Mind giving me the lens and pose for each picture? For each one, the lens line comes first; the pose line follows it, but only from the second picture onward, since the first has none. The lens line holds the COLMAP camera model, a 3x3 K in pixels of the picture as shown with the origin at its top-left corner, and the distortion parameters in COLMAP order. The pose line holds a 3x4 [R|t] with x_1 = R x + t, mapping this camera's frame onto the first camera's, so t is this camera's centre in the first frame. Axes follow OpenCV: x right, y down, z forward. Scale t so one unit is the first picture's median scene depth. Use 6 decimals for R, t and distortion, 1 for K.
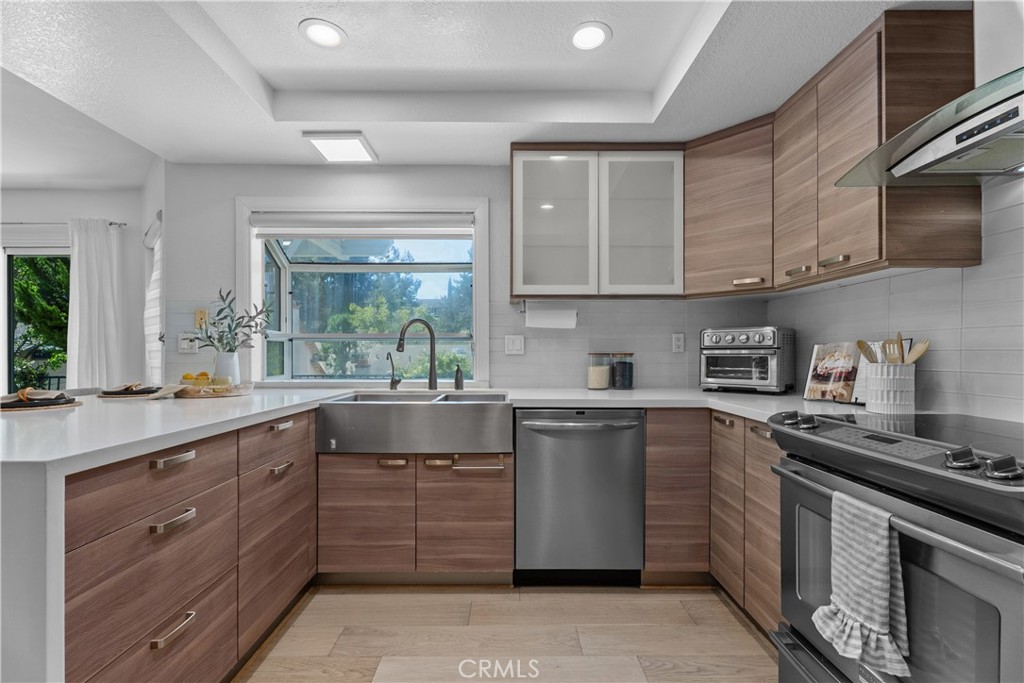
lens RADIAL K [[457.6, 0, 507.1], [0, 457.6, 352.5], [0, 0, 1]] dist [-0.000029, -0.000284]
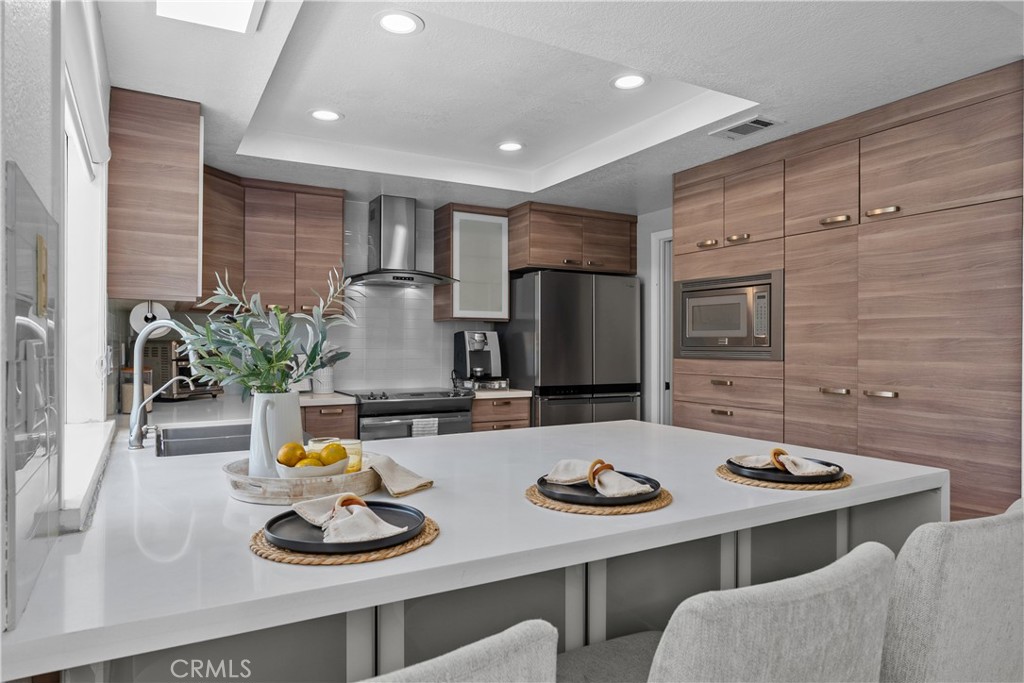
lens RADIAL K [[649.5, 0, 517.0], [0, 649.5, 342.6], [0, 0, 1]] dist [-0.007677, -0.001023]
pose [[-0.498726, 0.003330, 0.866753, -1.591473], [-0.001080, 0.999989, -0.004464, -0.055623], [-0.866759, -0.003162, -0.498717, 1.402201]]
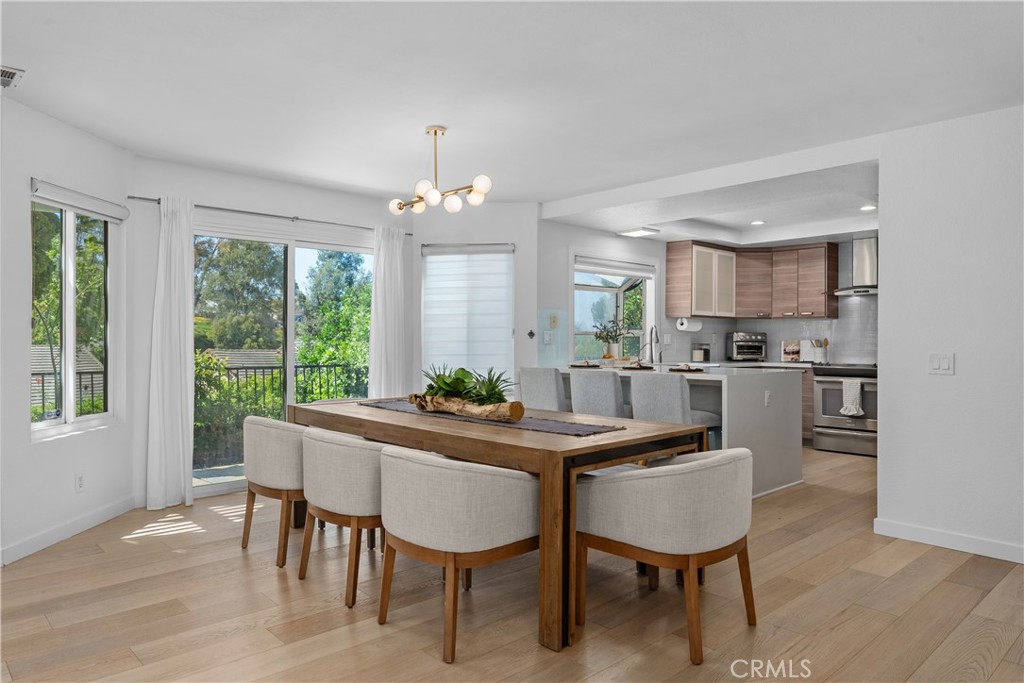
lens RADIAL K [[671.6, 0, 515.3], [0, 671.6, 336.6], [0, 0, 1]] dist [-0.000099, 0.000916]
pose [[0.724511, 0.006412, 0.689234, -3.355414], [-0.003825, 0.999979, -0.005282, -0.016274], [-0.689253, 0.001191, 0.724520, -0.787120]]
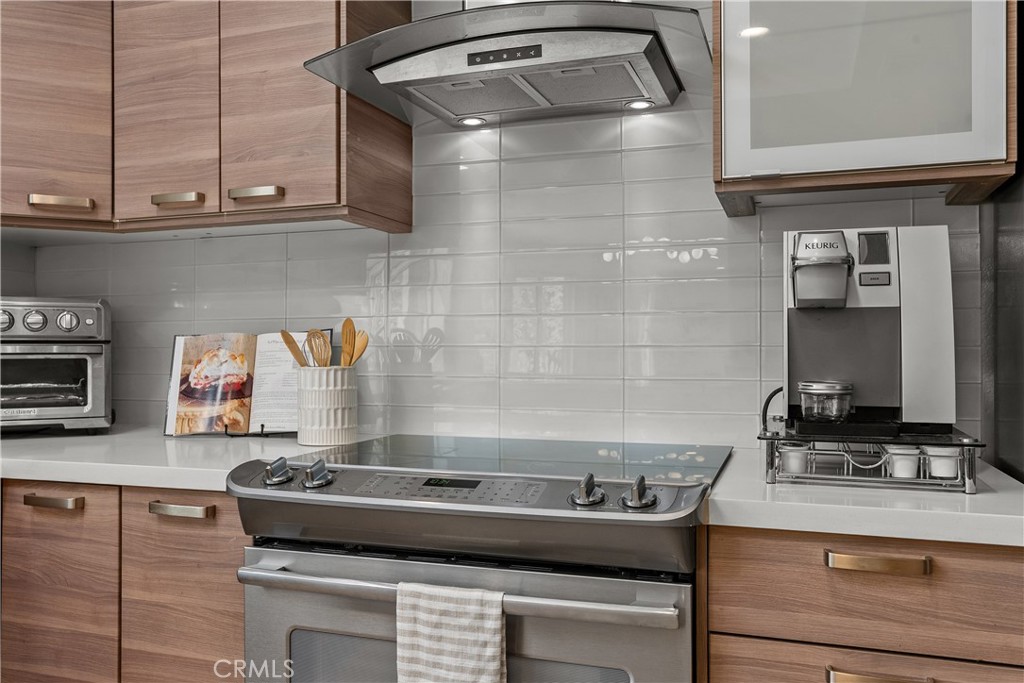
lens RADIAL K [[827.6, 0, 508.0], [0, 827.6, 346.7], [0, 0, 1]] dist [-0.008445, 0.013772]
pose [[0.330334, 0.000758, 0.943864, -0.156839], [0.004309, 0.999988, -0.002311, -0.000516], [-0.943854, 0.004831, 0.330326, 0.320645]]
